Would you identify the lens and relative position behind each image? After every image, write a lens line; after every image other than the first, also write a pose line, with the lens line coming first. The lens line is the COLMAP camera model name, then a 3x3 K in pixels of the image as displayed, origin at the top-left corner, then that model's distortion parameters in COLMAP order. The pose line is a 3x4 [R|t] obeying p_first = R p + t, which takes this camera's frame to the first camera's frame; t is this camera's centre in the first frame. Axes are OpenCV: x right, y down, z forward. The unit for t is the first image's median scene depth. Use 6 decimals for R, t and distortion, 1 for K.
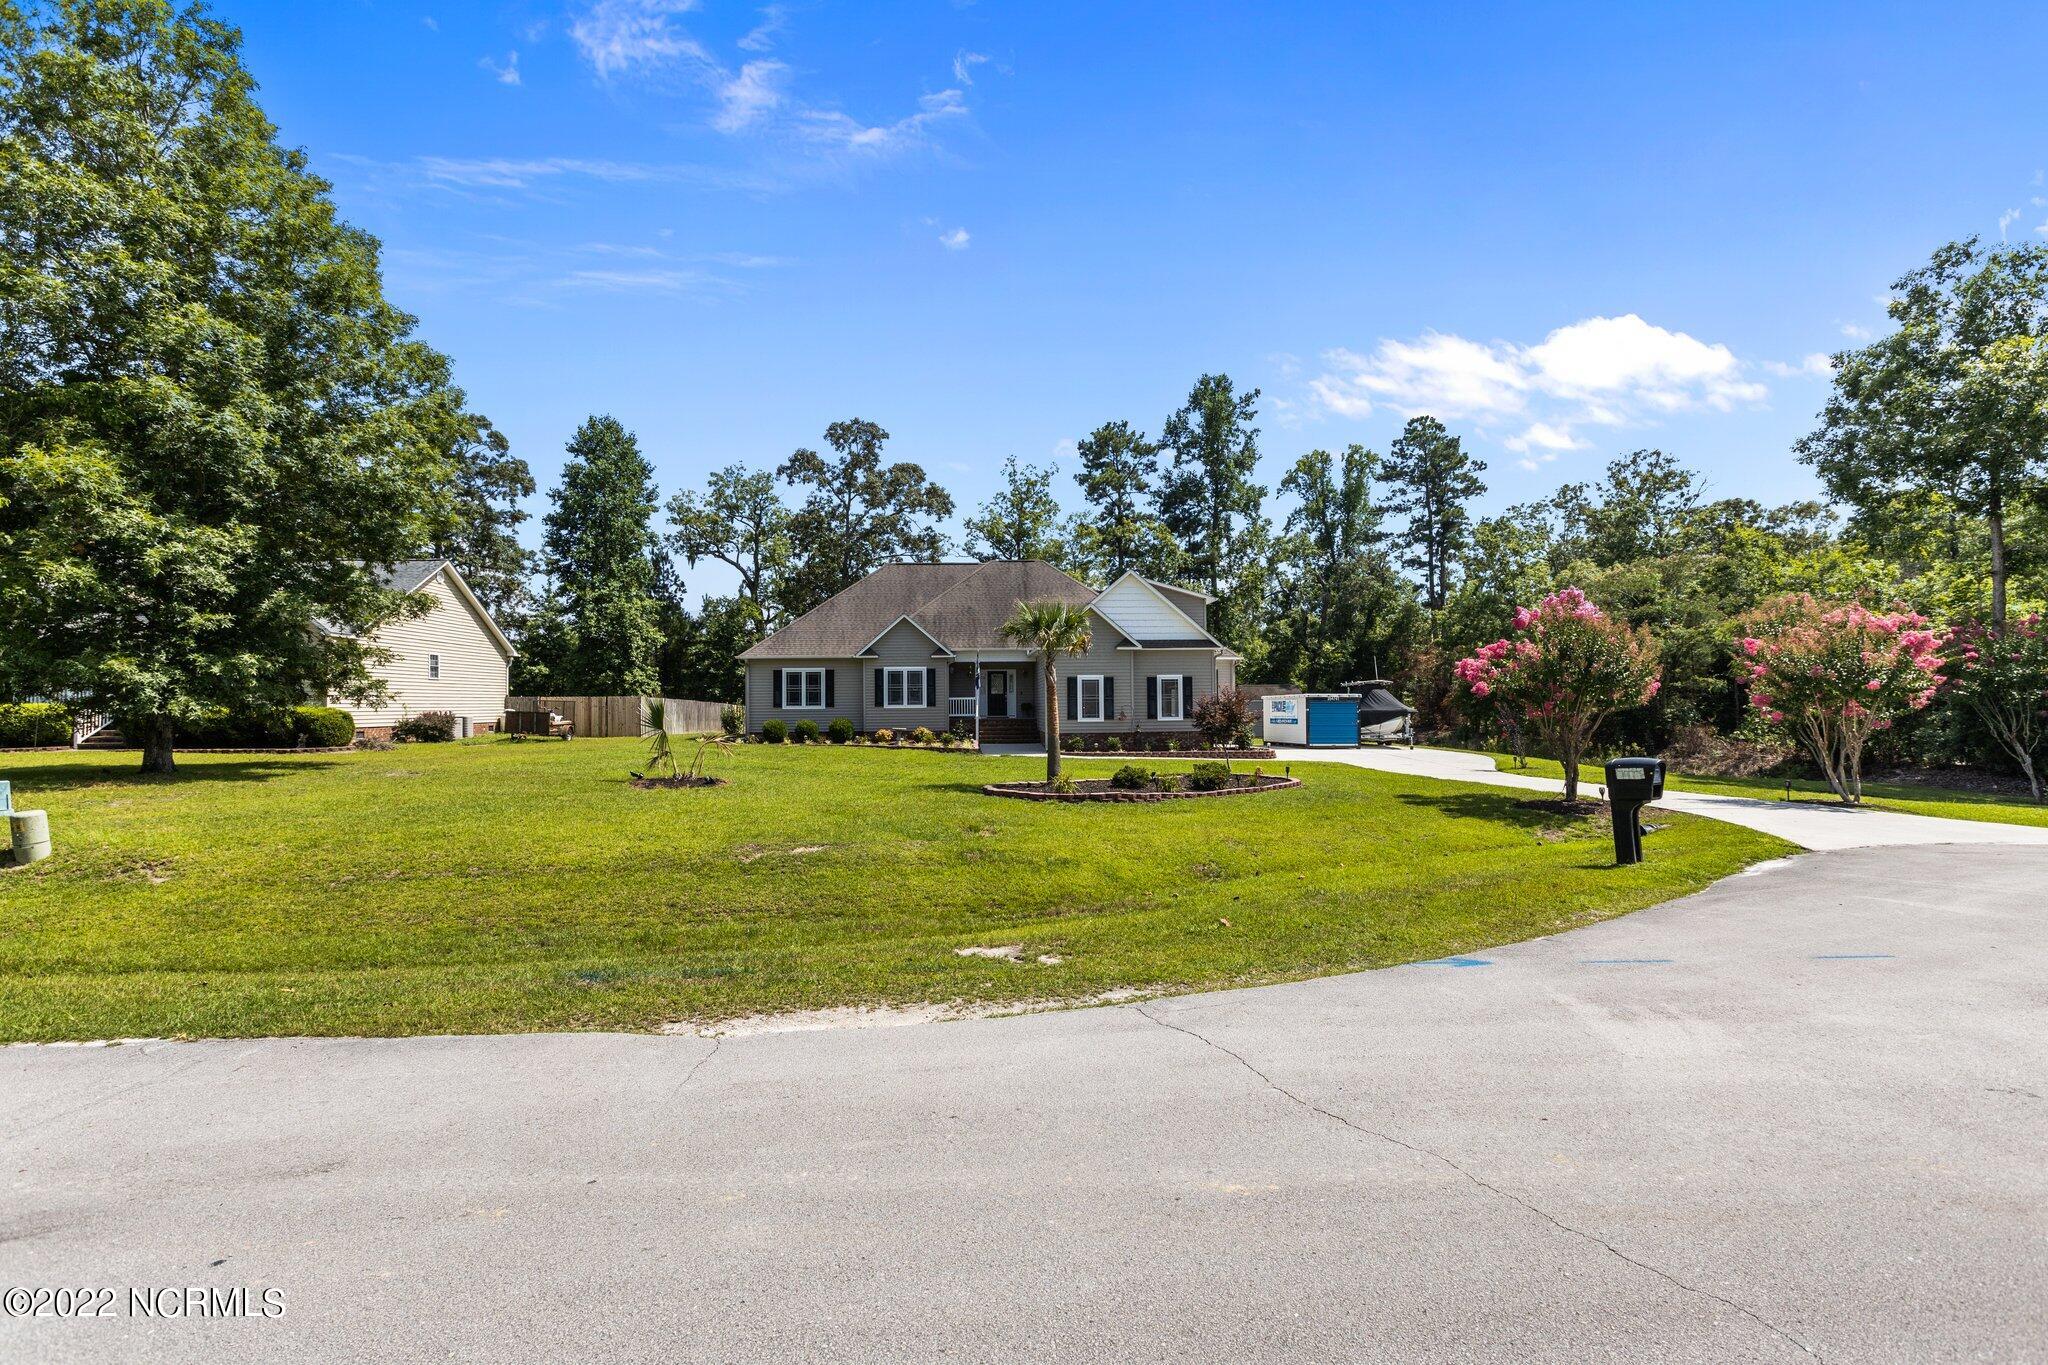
lens RADIAL K [[931.5, 0, 1026.8], [0, 931.5, 703.9], [0, 0, 1]] dist [0.000864, -0.000417]
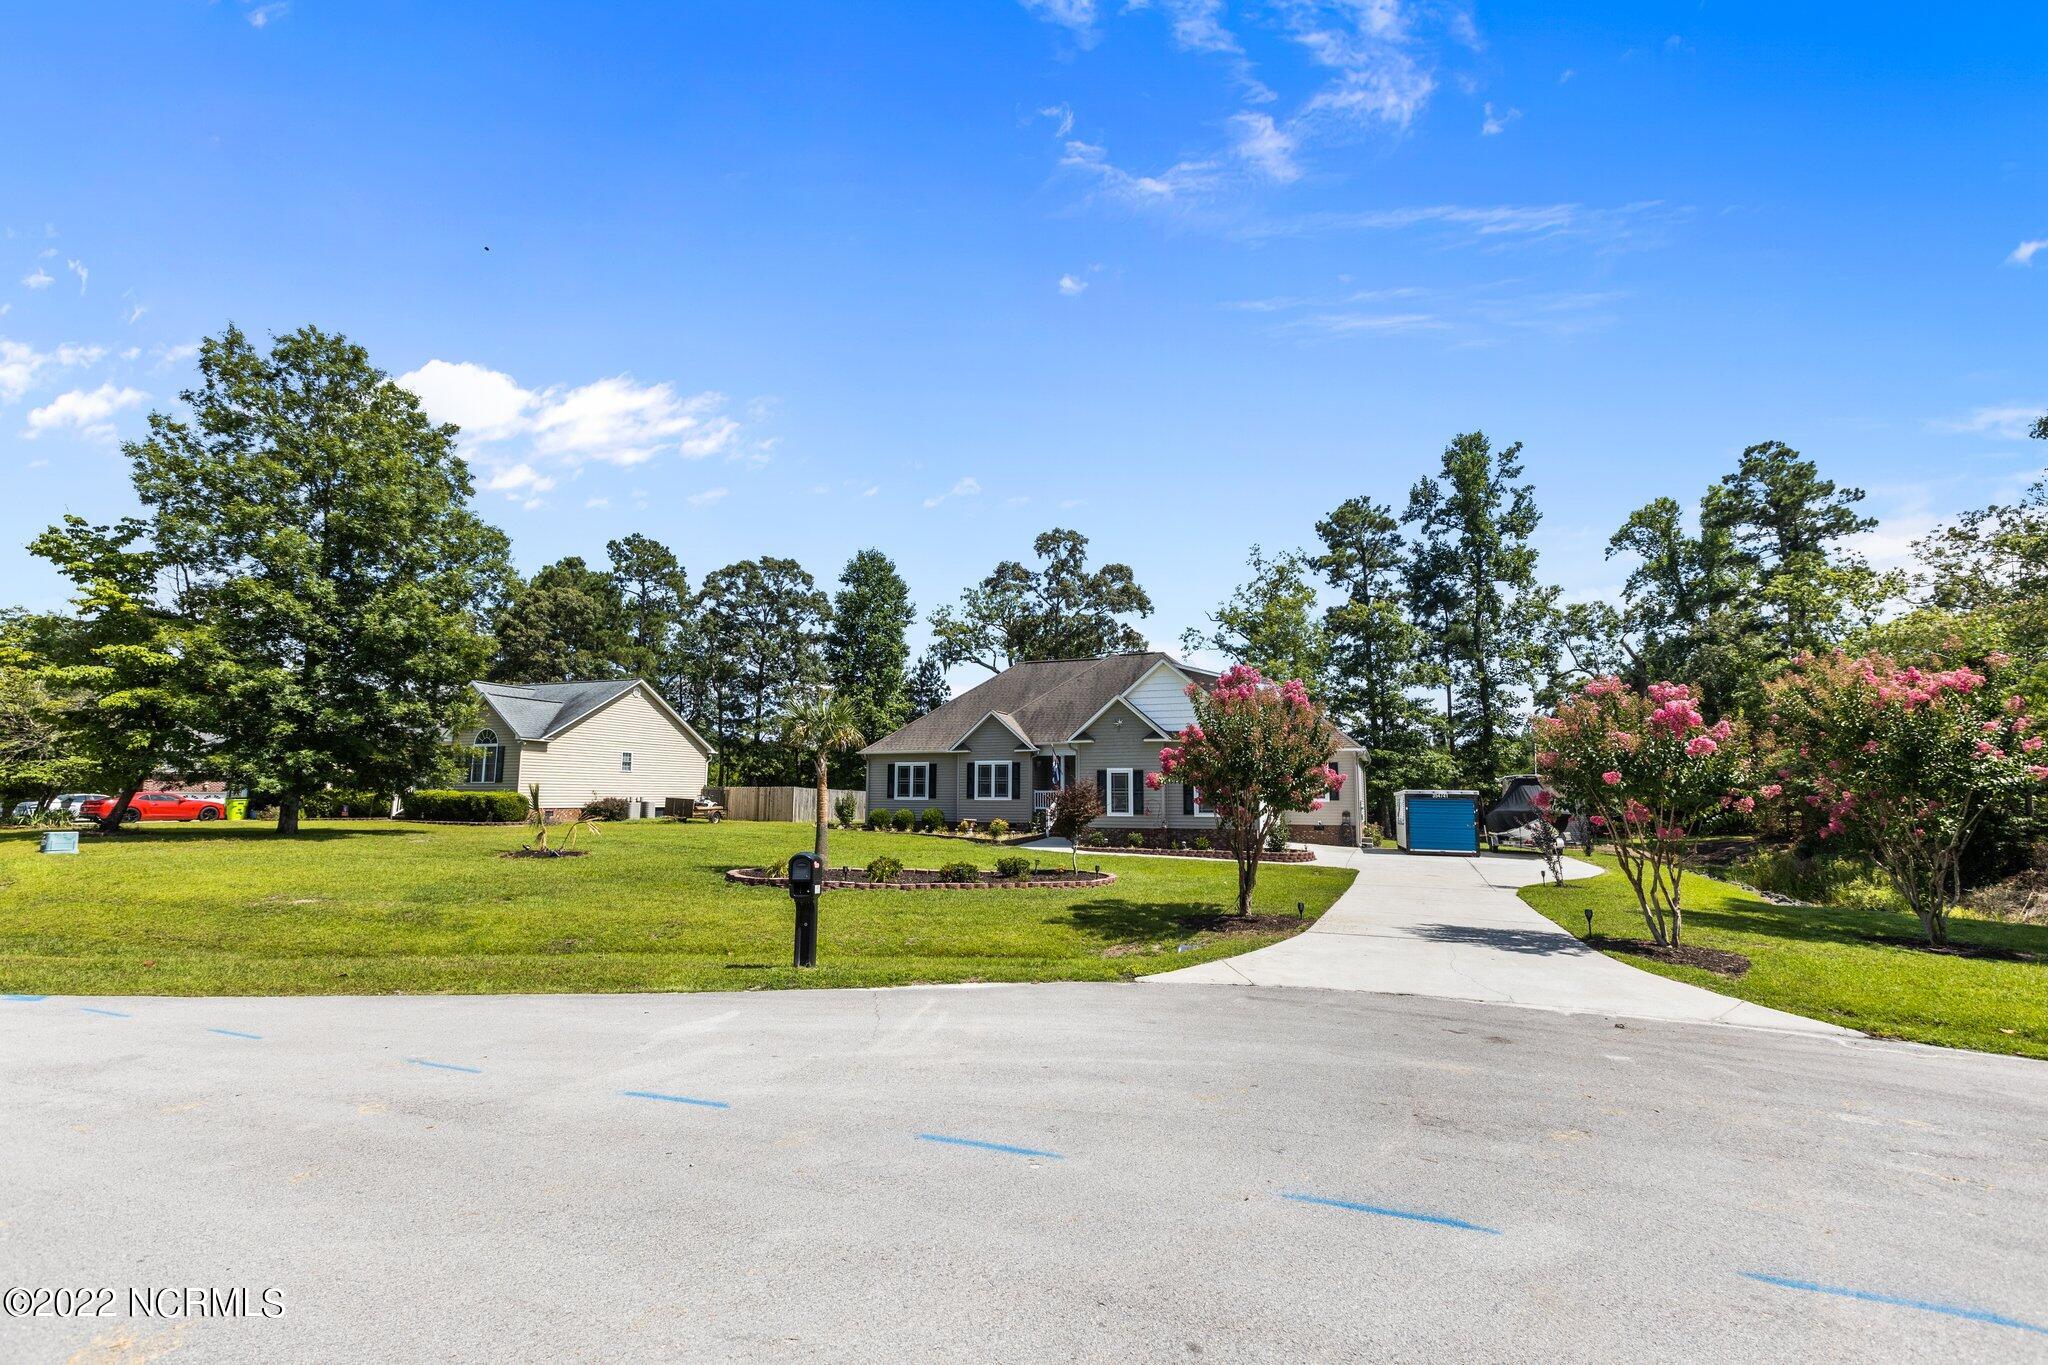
lens RADIAL K [[931.5, 0, 1026.8], [0, 931.5, 703.9], [0, 0, 1]] dist [0.000864, -0.000417]
pose [[0.902981, -0.030543, -0.428594, 0.230128], [-0.013441, 0.994974, -0.099224, 0.000066], [0.429470, 0.095358, 0.898032, 0.045873]]
